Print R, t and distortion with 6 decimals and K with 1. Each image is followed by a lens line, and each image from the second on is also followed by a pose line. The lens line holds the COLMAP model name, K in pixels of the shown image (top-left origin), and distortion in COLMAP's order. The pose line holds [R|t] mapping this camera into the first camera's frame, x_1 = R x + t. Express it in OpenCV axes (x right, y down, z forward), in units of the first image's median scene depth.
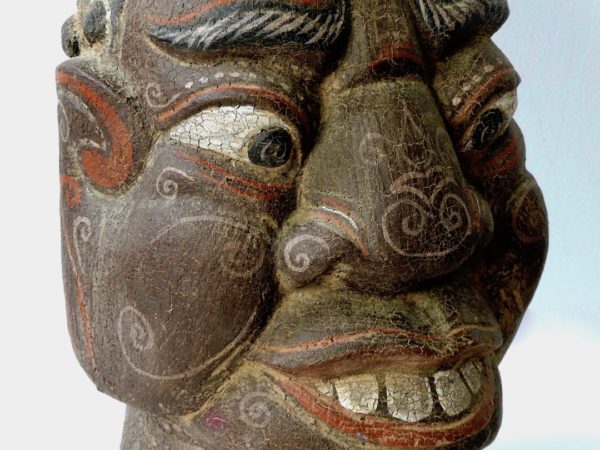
lens RADIAL K [[3356.7, 0, 300.5], [0, 3356.7, 225.7], [0, 0, 1]] dist [-0.331688, 0.000000]
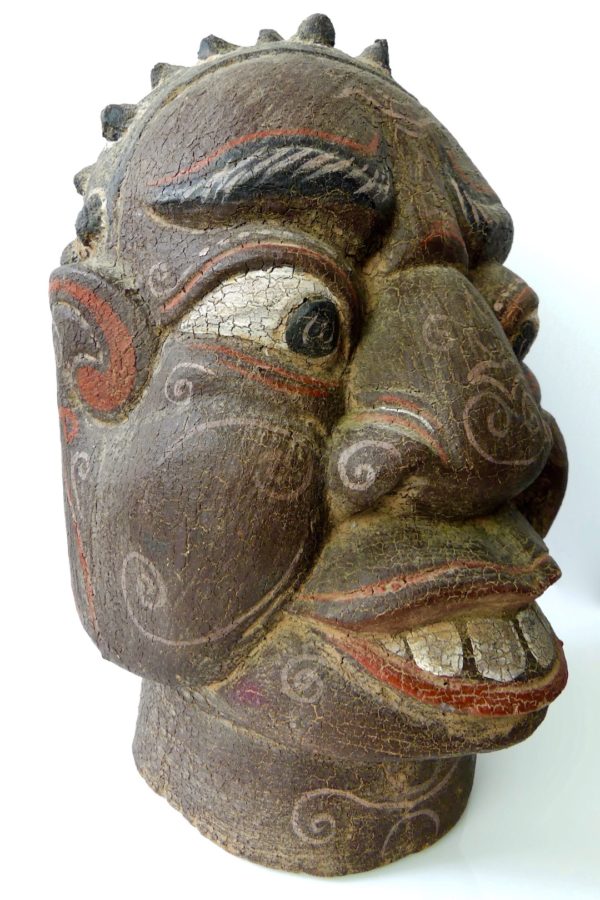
lens RADIAL K [[717.8, 0, 307.8], [0, 717.8, 431.3], [0, 0, 1]] dist [-0.030525, -0.003016]
pose [[0.990825, -0.032636, 0.131153, -0.032171], [0.055101, 0.983642, -0.171501, 0.027389], [-0.123411, 0.177154, 0.976415, 0.835377]]
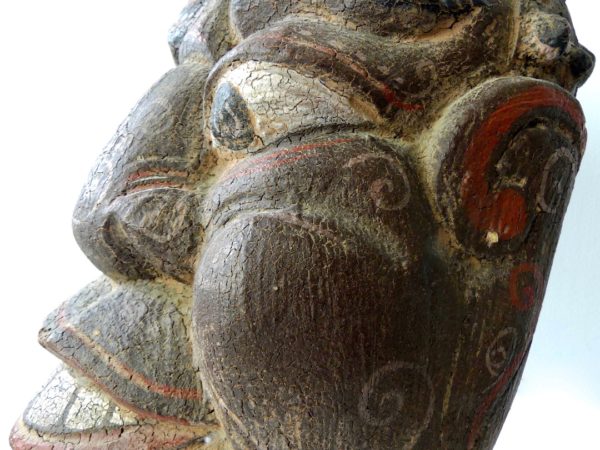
lens RADIAL K [[522.1, 0, 300.3], [0, 522.1, 224.9], [0, 0, 1]] dist [-0.011312, -0.053362]
pose [[-0.003474, -0.007802, -0.999964, 0.173402], [-0.396082, 0.918197, -0.005788, -0.012880], [0.918209, 0.396048, -0.006280, 1.050635]]
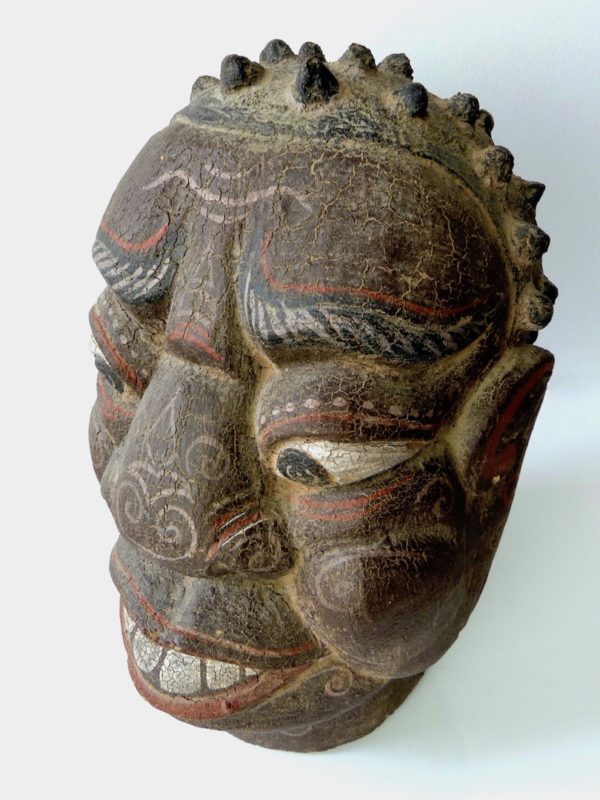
lens RADIAL K [[696.2, 0, 301.5], [0, 696.2, 421.0], [0, 0, 1]] dist [-0.011312, -0.053362]
pose [[0.380021, 0.467297, -0.798259, 0.193012], [-0.243072, 0.883124, 0.401259, -0.111197], [0.892469, 0.041548, 0.449192, 0.945464]]
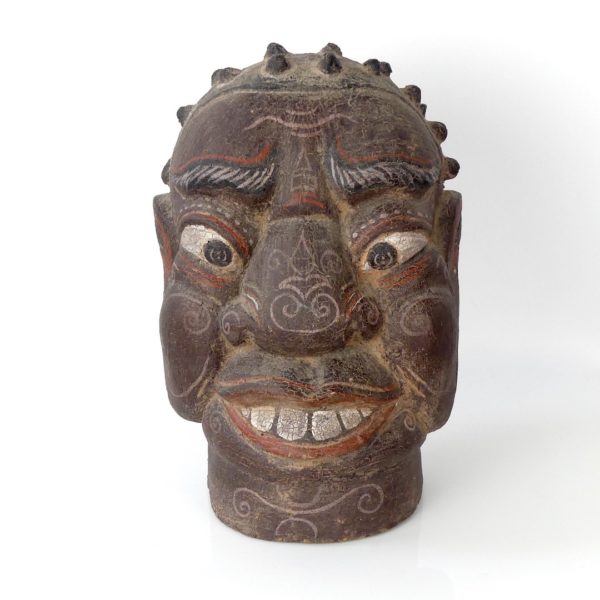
lens RADIAL K [[2168.8, 0, 300.6], [0, 2168.8, 299.9], [0, 0, 1]] dist [-0.251811, 0.000000]
pose [[0.821840, 0.081683, -0.563832, 0.589217], [-0.104620, 0.994477, -0.008422, 0.002738], [0.560030, 0.065910, 0.825847, 0.184286]]
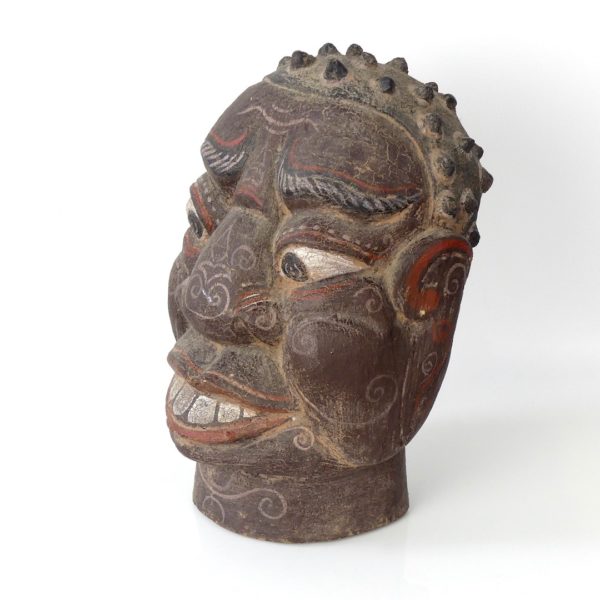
lens RADIAL K [[2168.8, 0, 301.0], [0, 2168.8, 300.3], [0, 0, 1]] dist [-0.251811, 0.000000]
pose [[0.163622, 0.244881, -0.955647, 1.001541], [-0.336271, 0.924533, 0.179333, -0.192995], [0.927443, 0.292013, 0.233621, 0.803405]]
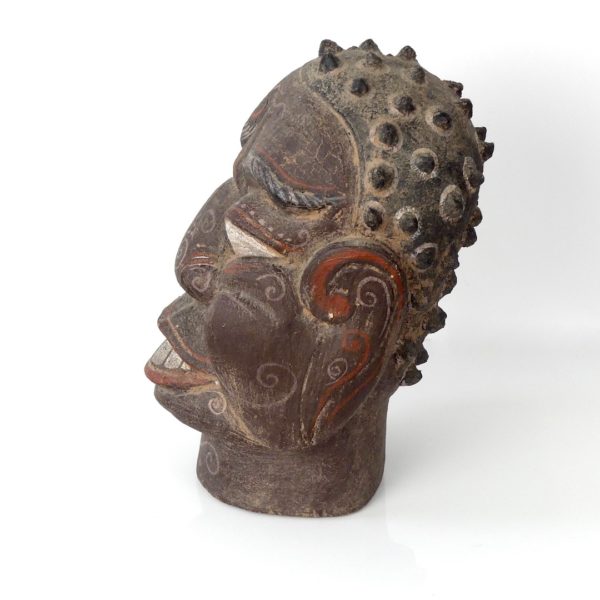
lens RADIAL K [[2168.8, 0, 299.7], [0, 2168.8, 300.2], [0, 0, 1]] dist [-0.251811, 0.000000]
pose [[-0.526820, 0.215244, -0.822272, 0.884642], [-0.360807, 0.819289, 0.445628, -0.472704], [0.769596, 0.531447, -0.353956, 1.428186]]
